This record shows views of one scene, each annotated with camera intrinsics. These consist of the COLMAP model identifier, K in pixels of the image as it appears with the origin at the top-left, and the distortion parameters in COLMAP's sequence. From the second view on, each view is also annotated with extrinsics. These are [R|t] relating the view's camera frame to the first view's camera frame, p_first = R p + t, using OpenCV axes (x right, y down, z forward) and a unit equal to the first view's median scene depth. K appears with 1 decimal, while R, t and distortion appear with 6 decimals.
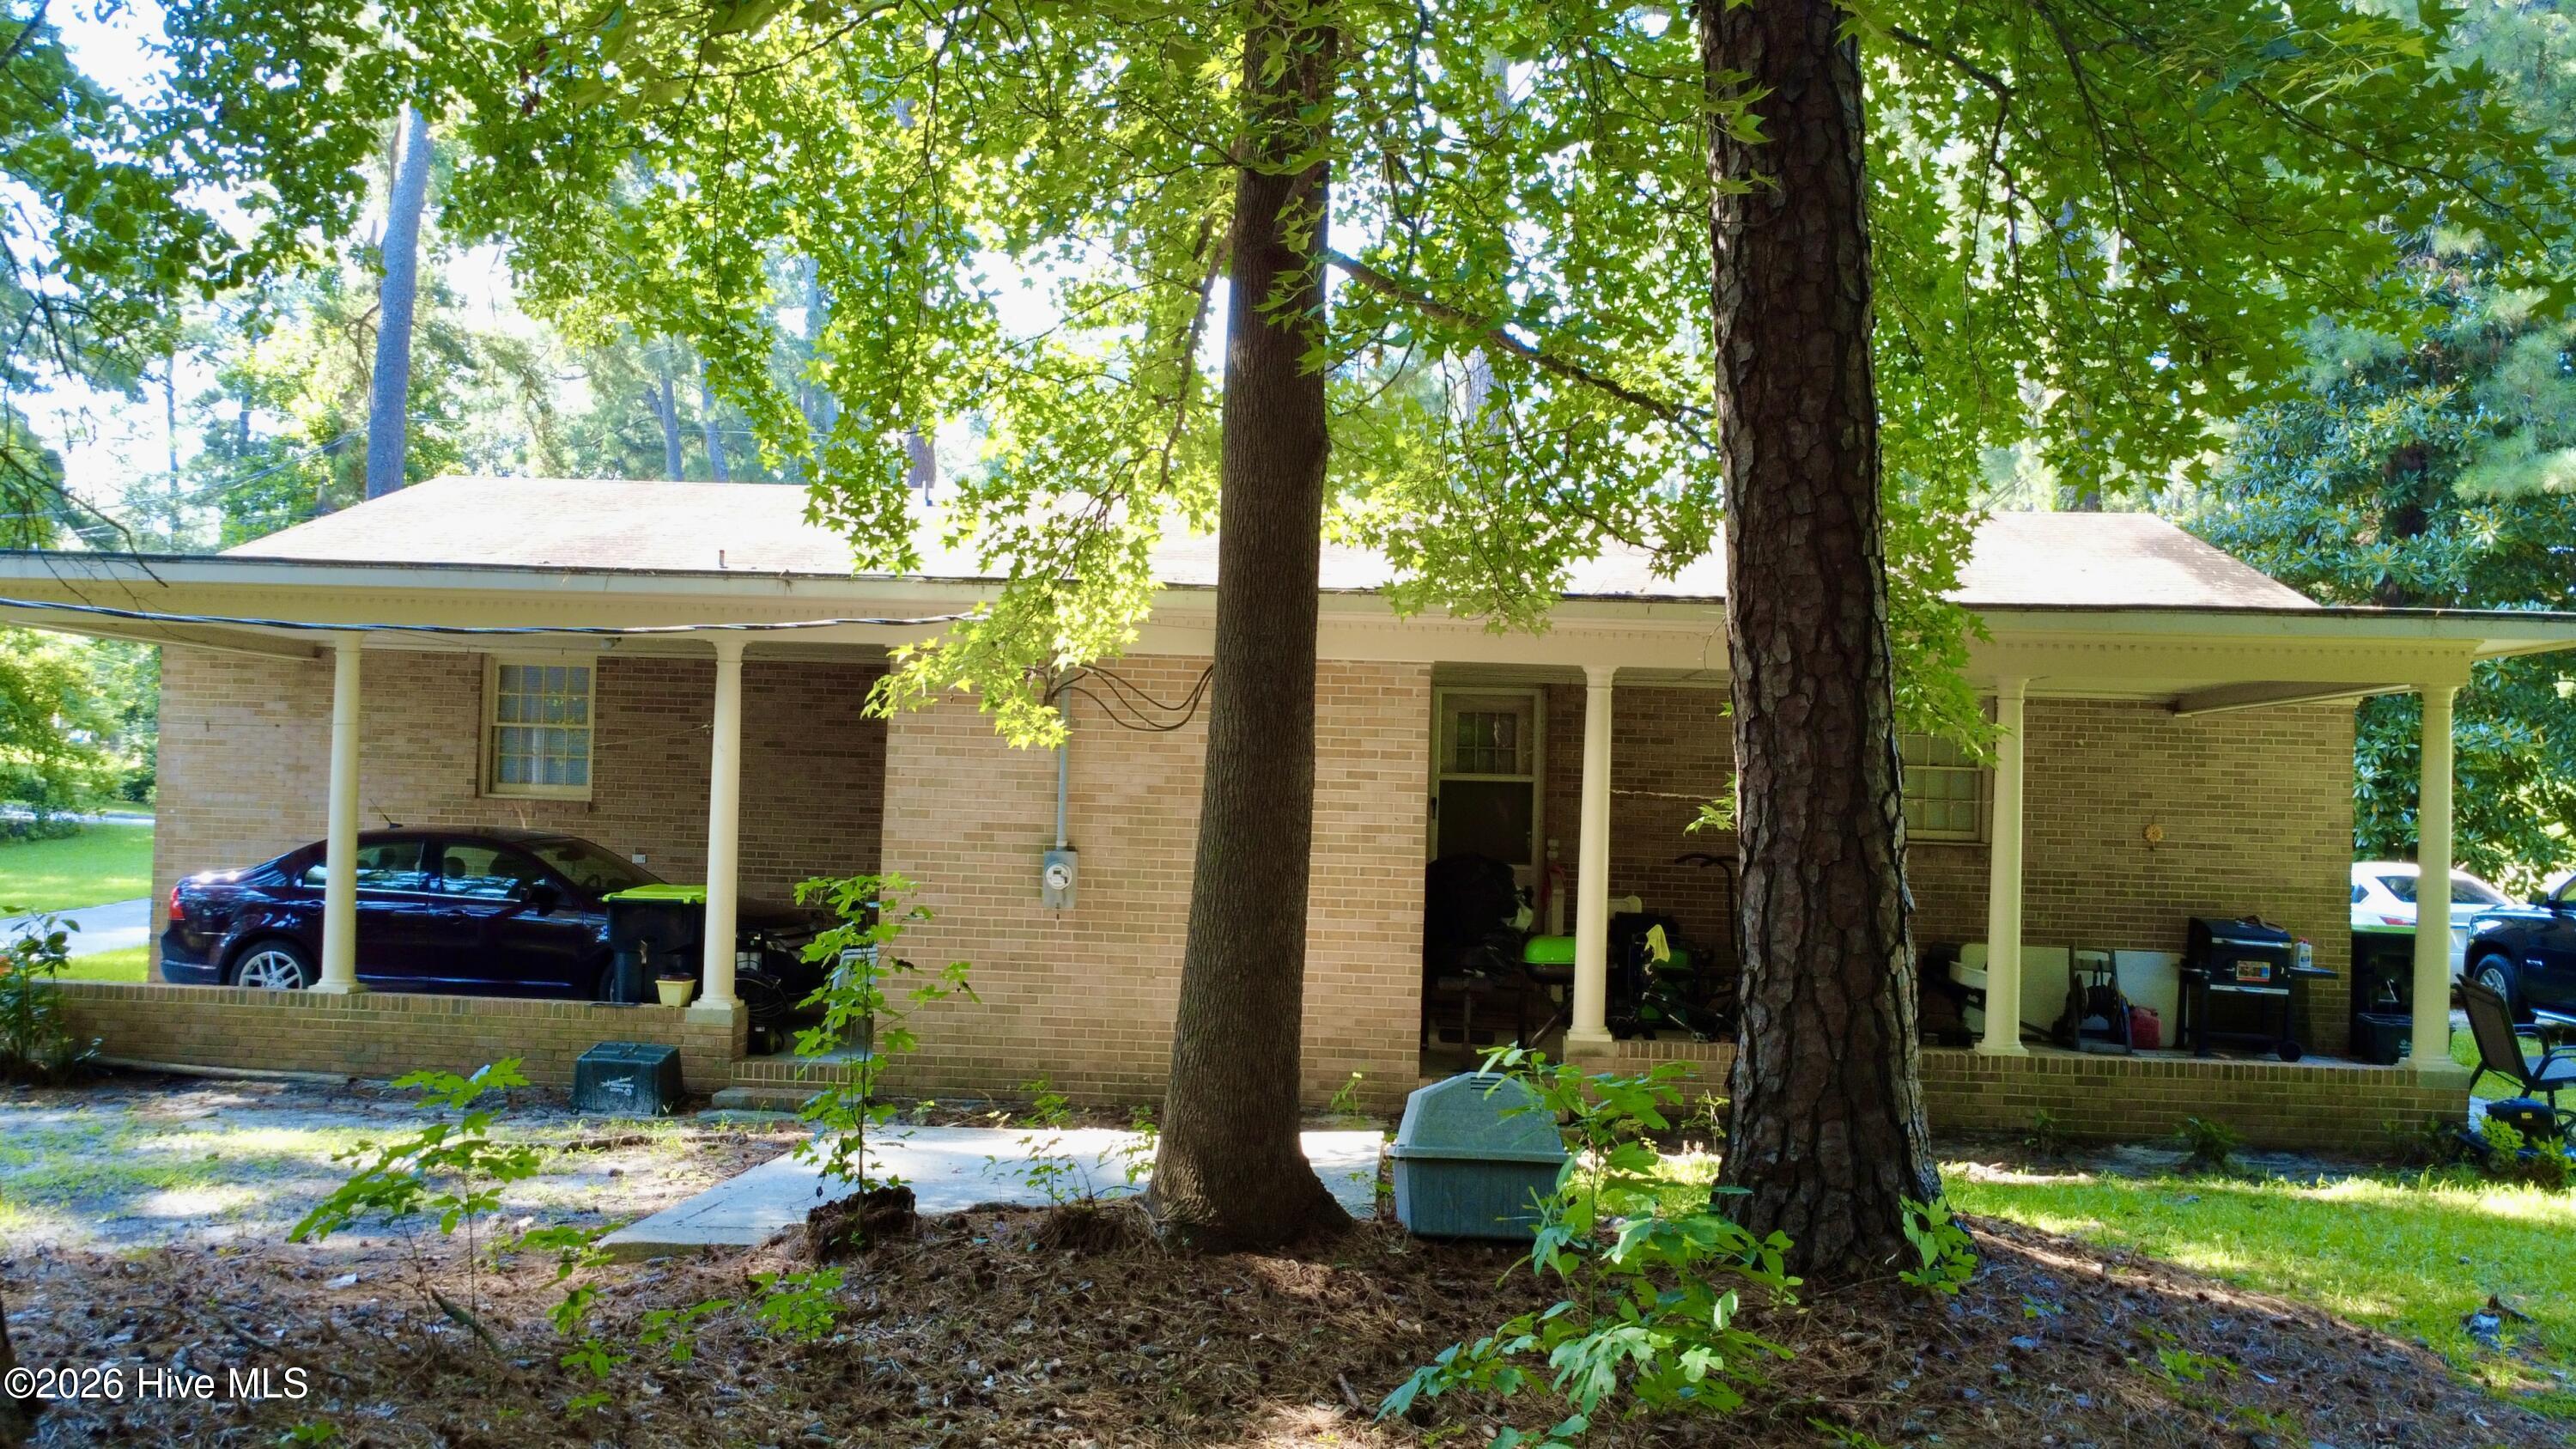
lens RADIAL K [[2053.1, 0, 1288.0], [0, 2053.1, 724.5], [0, 0, 1]] dist [0.002518, 0.002772]
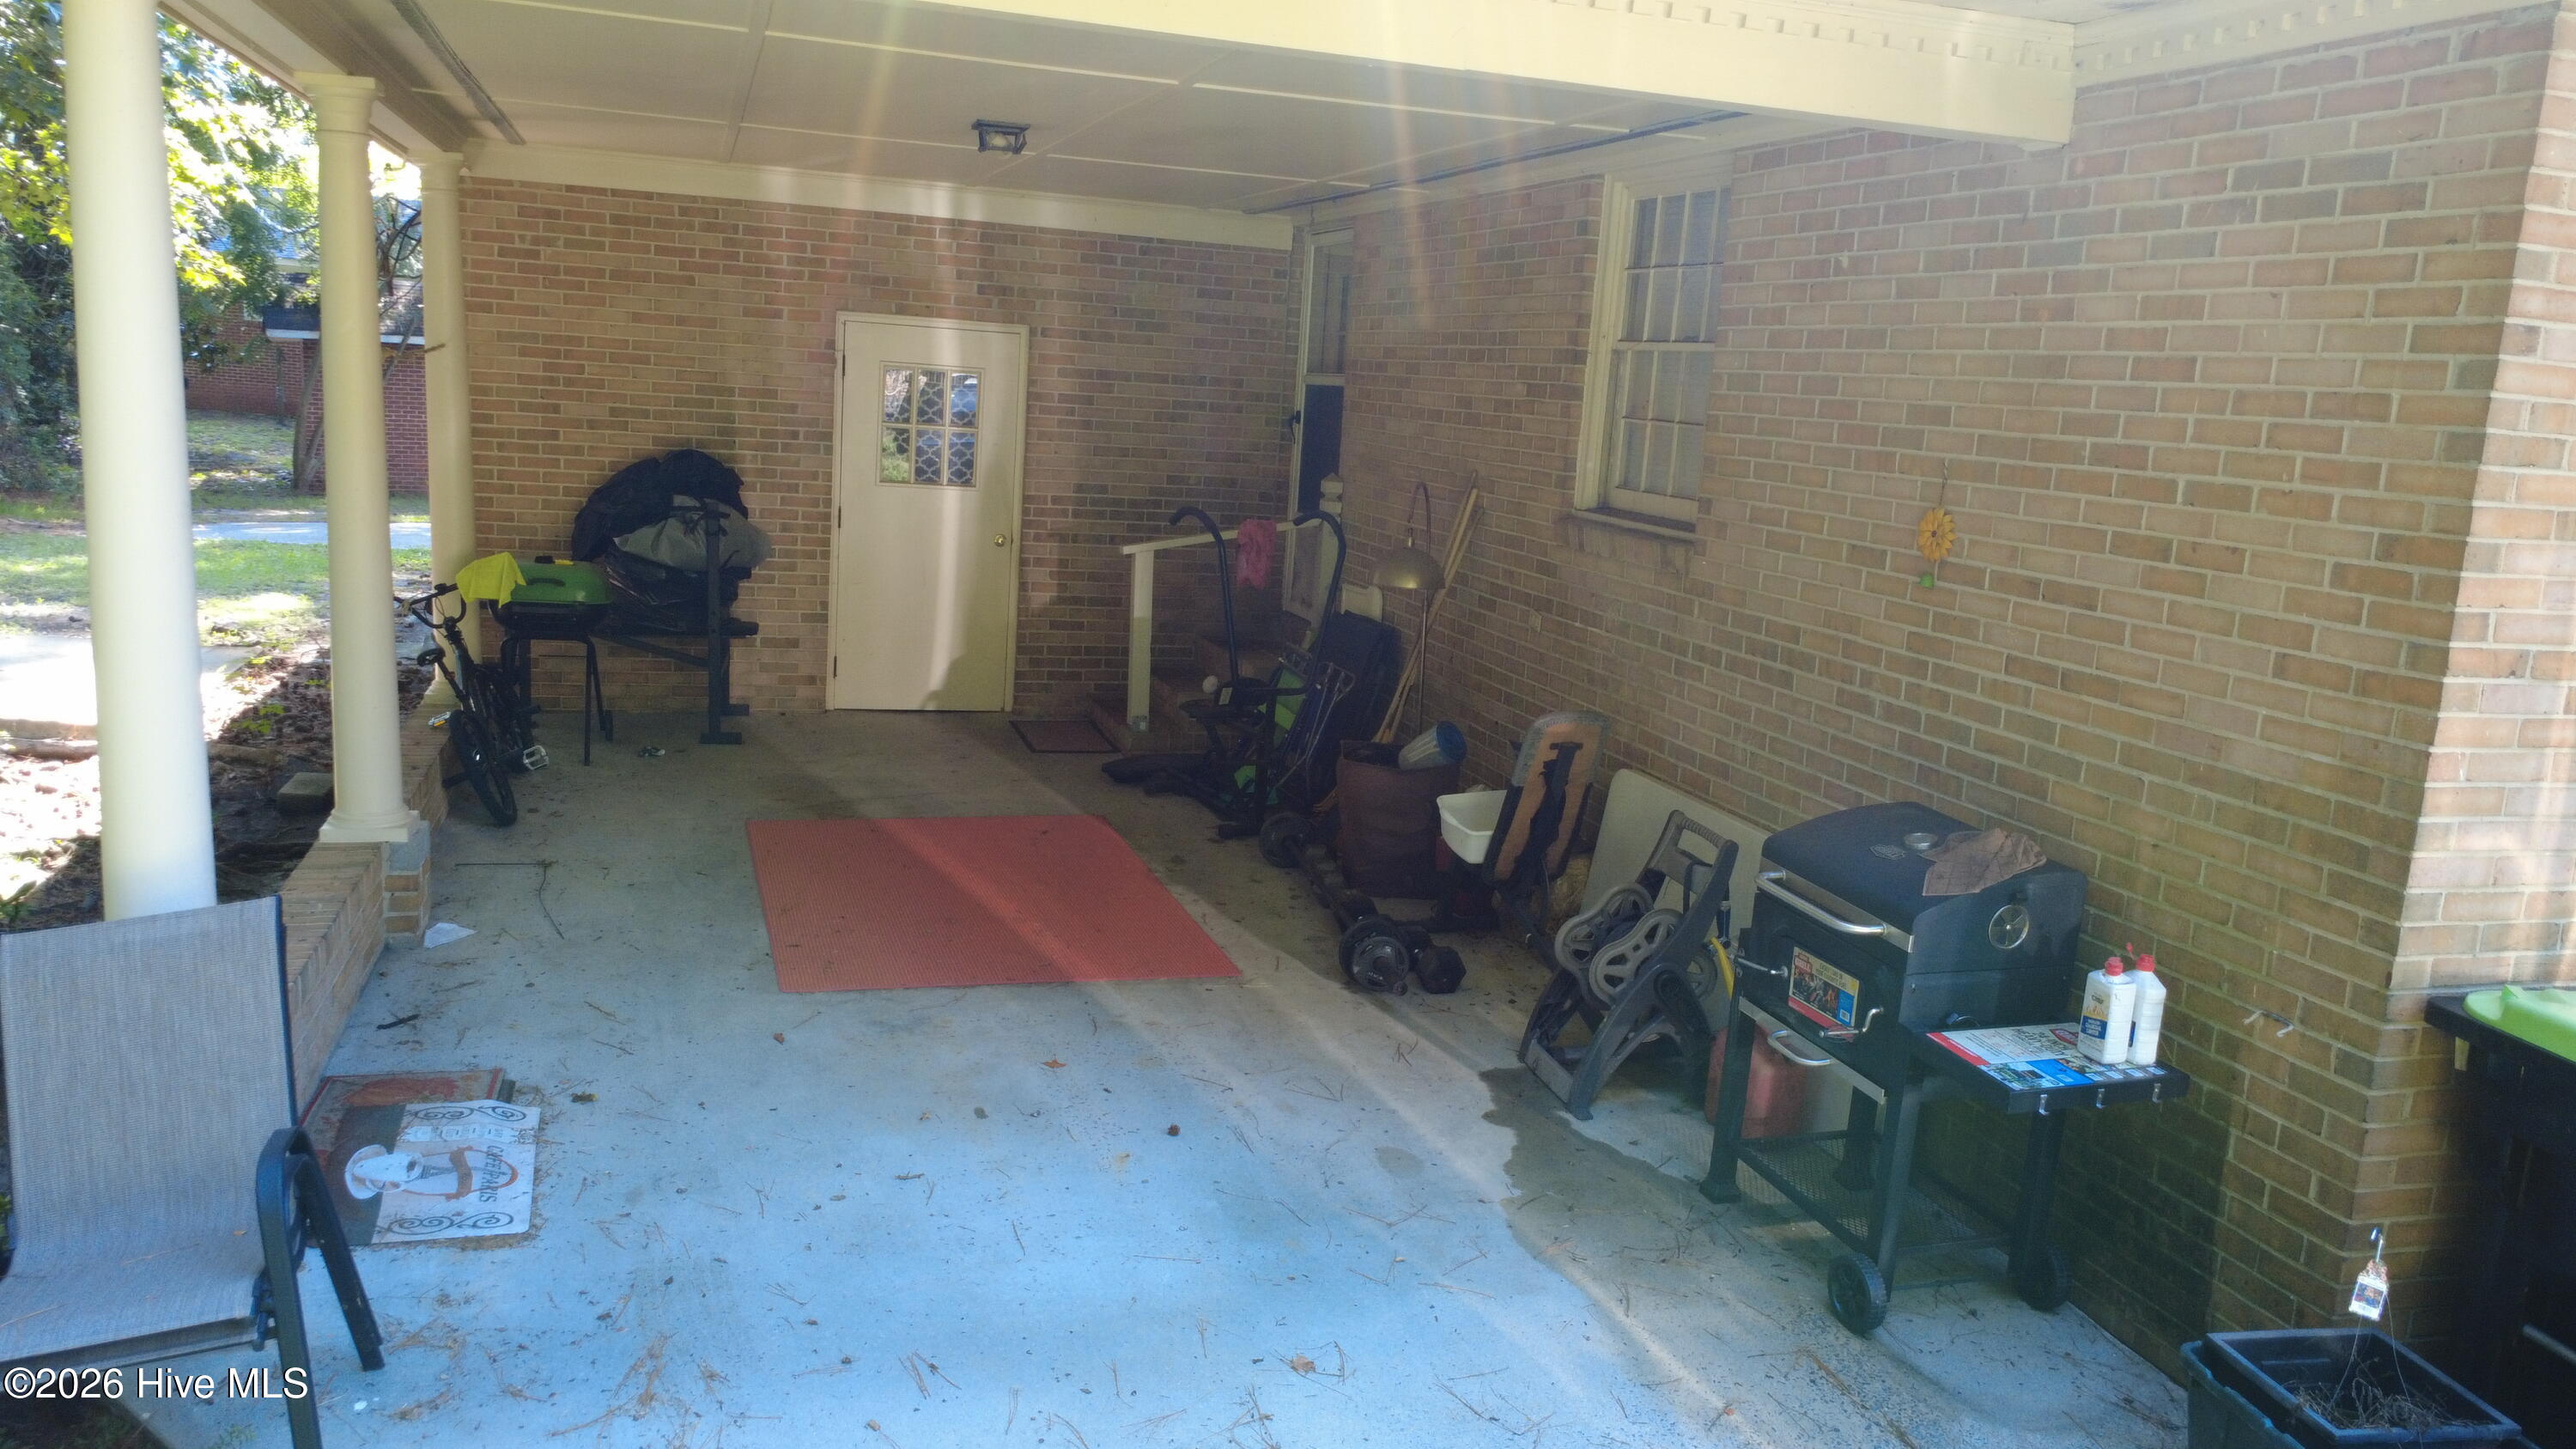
lens RADIAL K [[1933.6, 0, 1288.0], [0, 1933.6, 724.5], [0, 0, 1]] dist [0.002301, -0.000255]
pose [[0.351893, 0.158345, -0.922550, 0.672890], [-0.023918, 0.986787, 0.160248, 0.036406], [0.935735, -0.034325, 0.351031, 0.799955]]
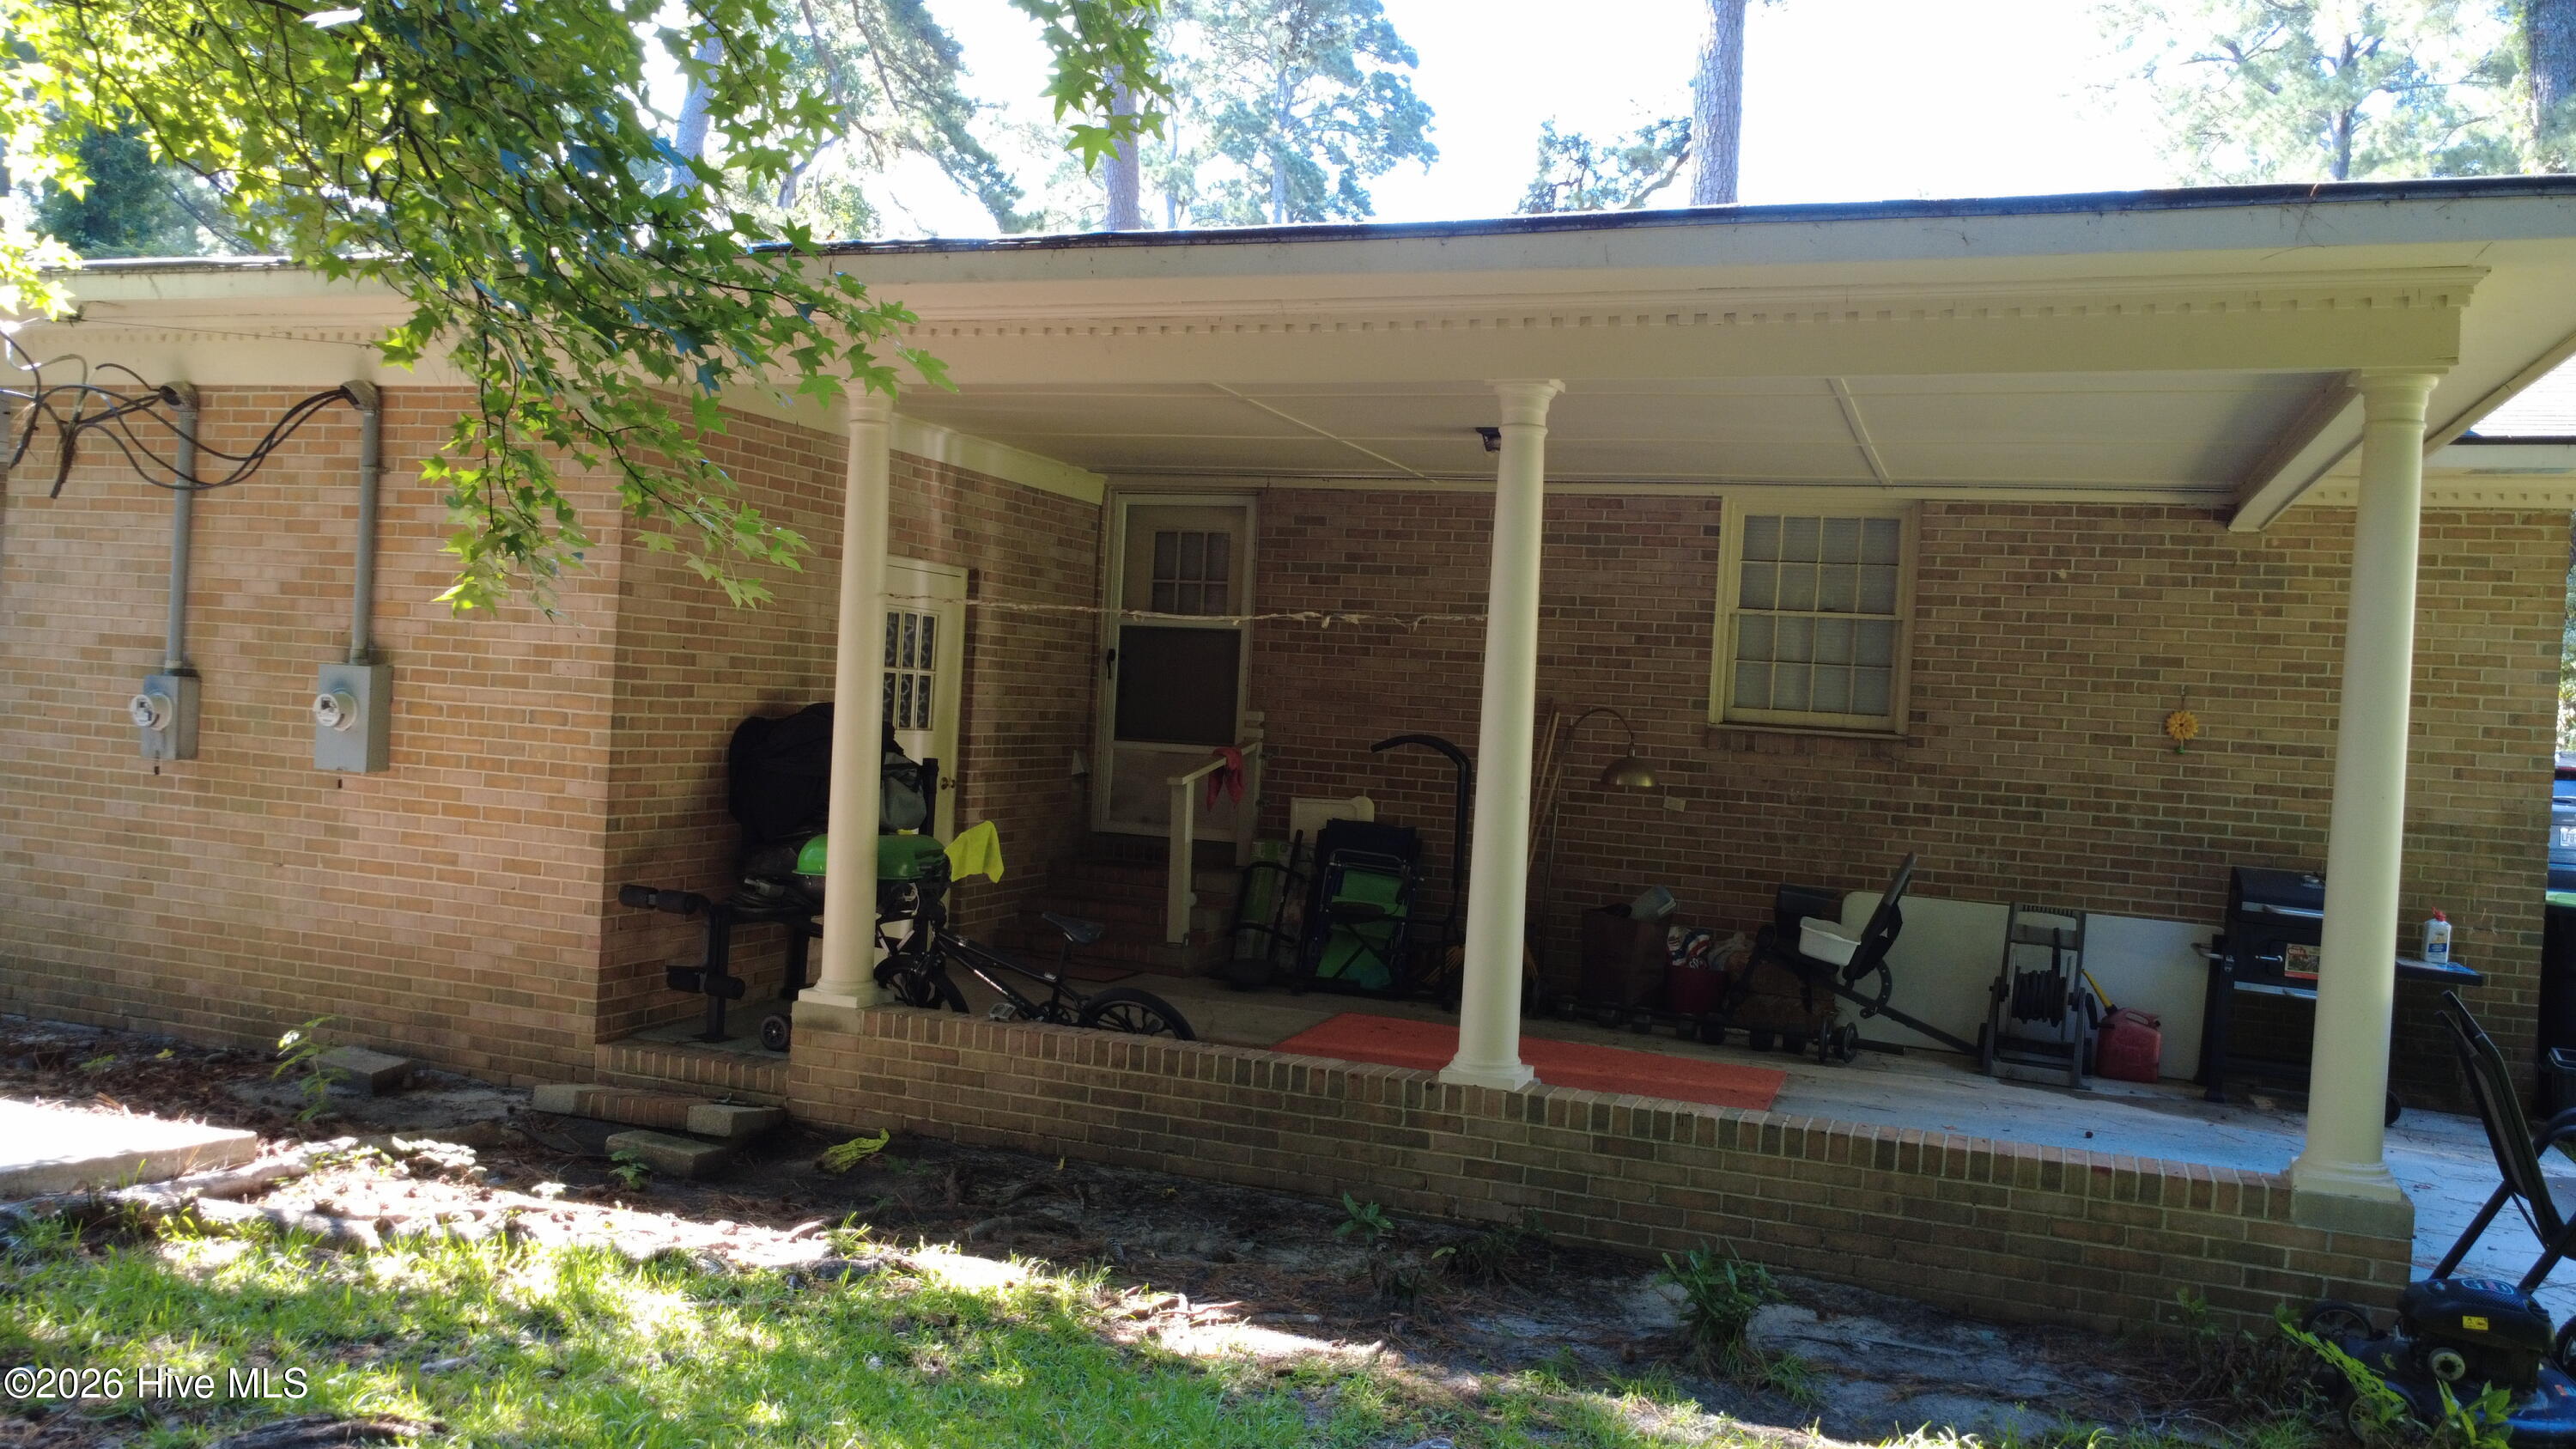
lens RADIAL K [[1933.6, 0, 1288.0], [0, 1933.6, 724.5], [0, 0, 1]] dist [0.002301, -0.000255]
pose [[0.954518, 0.028433, -0.296796, 0.340662], [-0.018087, 0.999131, 0.037548, 0.036374], [0.297605, -0.030472, 0.954203, 0.381890]]
